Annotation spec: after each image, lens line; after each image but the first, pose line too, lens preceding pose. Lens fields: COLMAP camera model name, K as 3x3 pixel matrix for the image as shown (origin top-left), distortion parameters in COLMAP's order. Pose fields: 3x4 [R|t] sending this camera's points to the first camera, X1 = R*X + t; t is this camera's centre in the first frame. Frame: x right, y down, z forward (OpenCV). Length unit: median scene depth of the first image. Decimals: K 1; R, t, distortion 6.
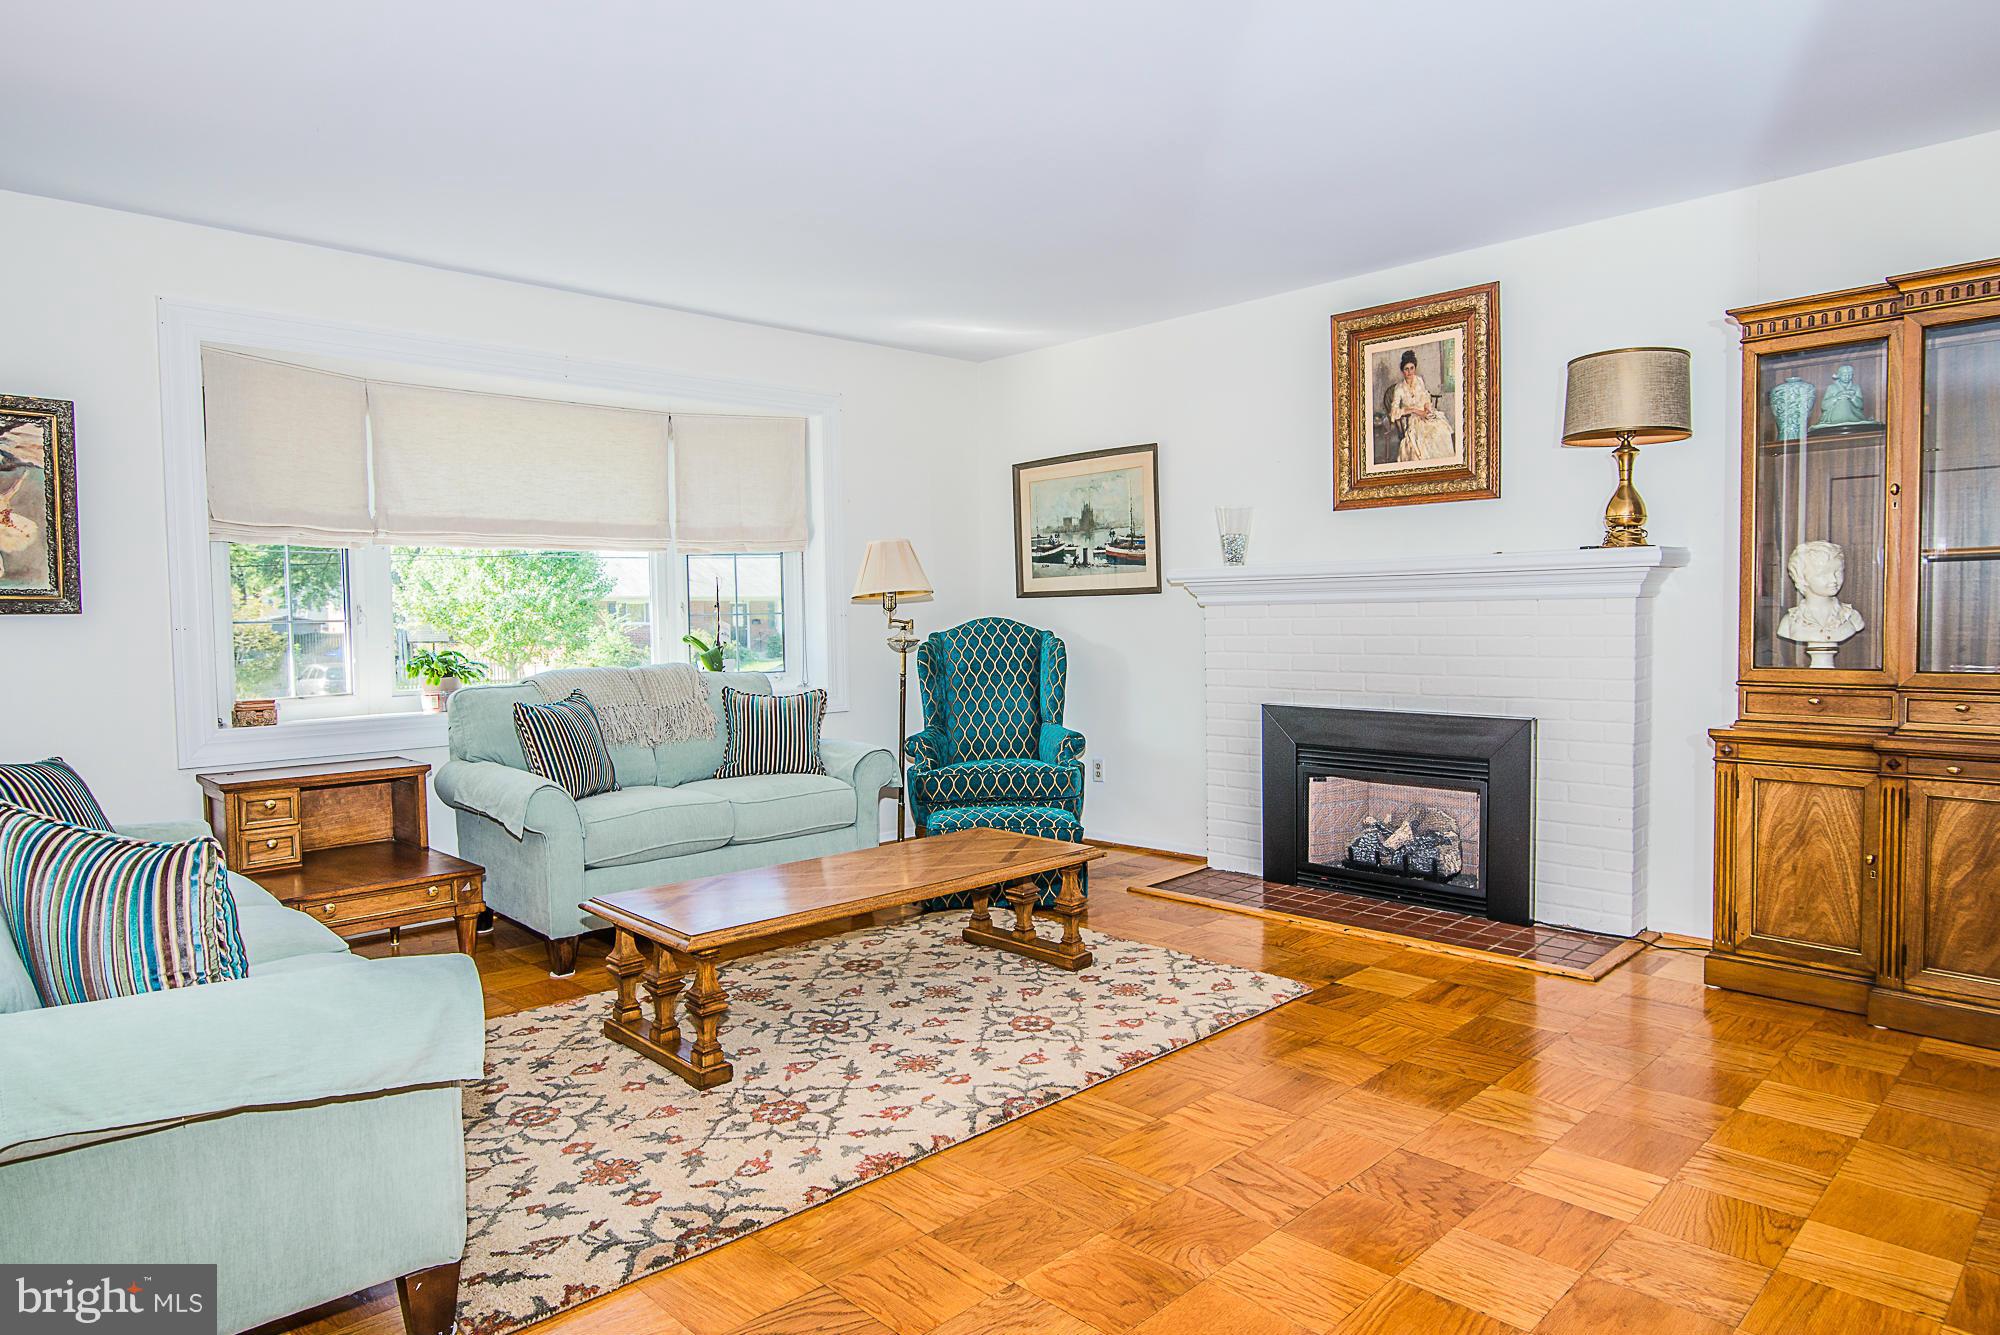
lens RADIAL K [[1188.0, 0, 999.1], [0, 1188.0, 642.7], [0, 0, 1]] dist [-0.002318, 0.000505]
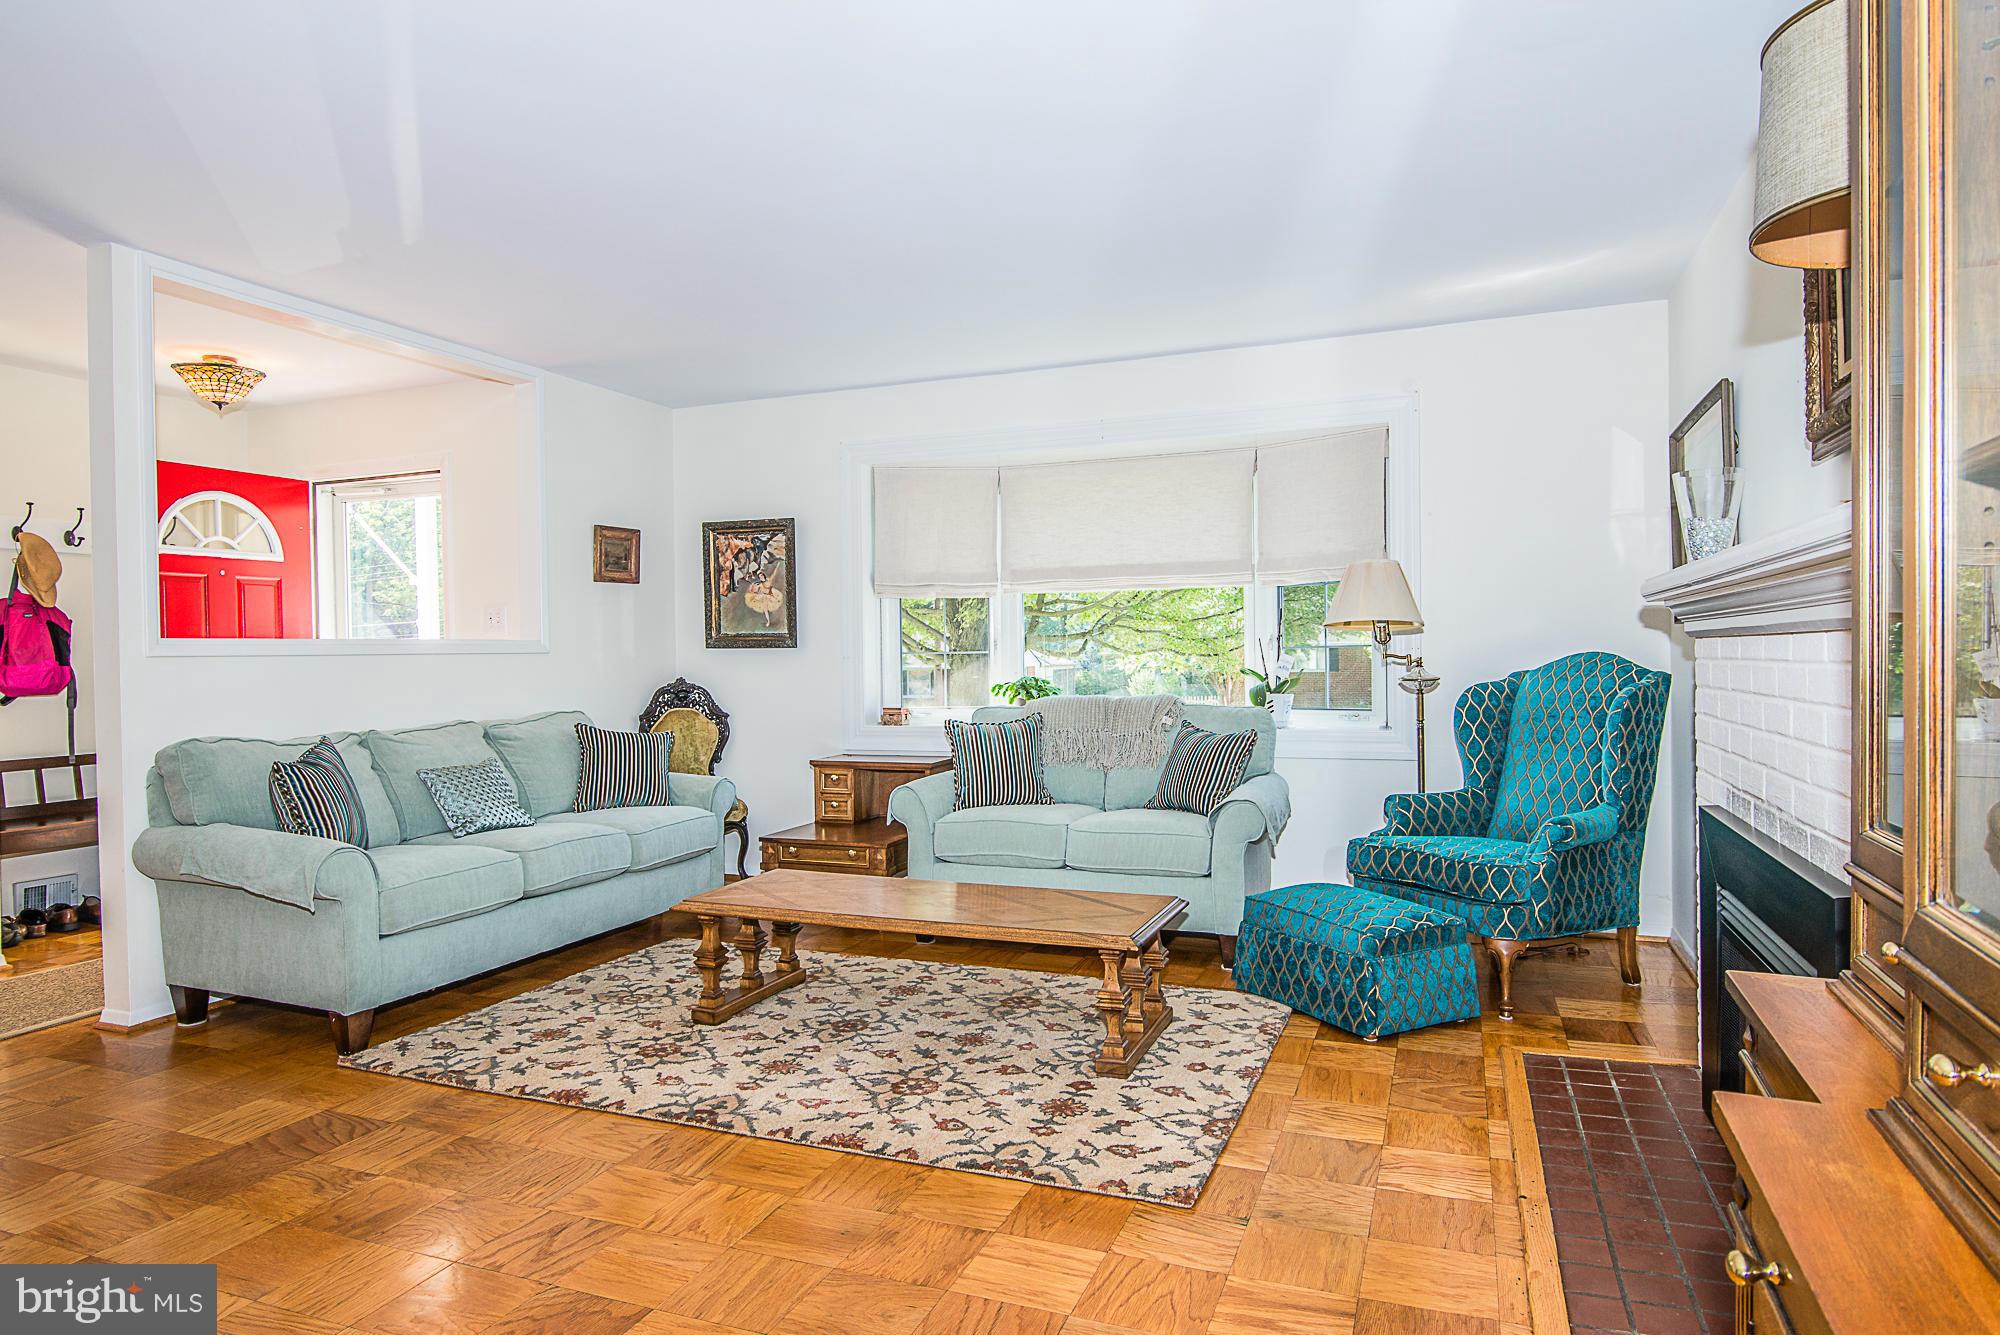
lens RADIAL K [[1154.7, 0, 1000.0], [0, 1154.7, 667.5], [0, 0, 1]] dist [-0.005974, -0.000439]
pose [[0.417454, 0.018327, -0.908513, 0.804906], [-0.018017, 0.999767, 0.011889, -0.022160], [0.908519, 0.011406, 0.417687, 0.615588]]
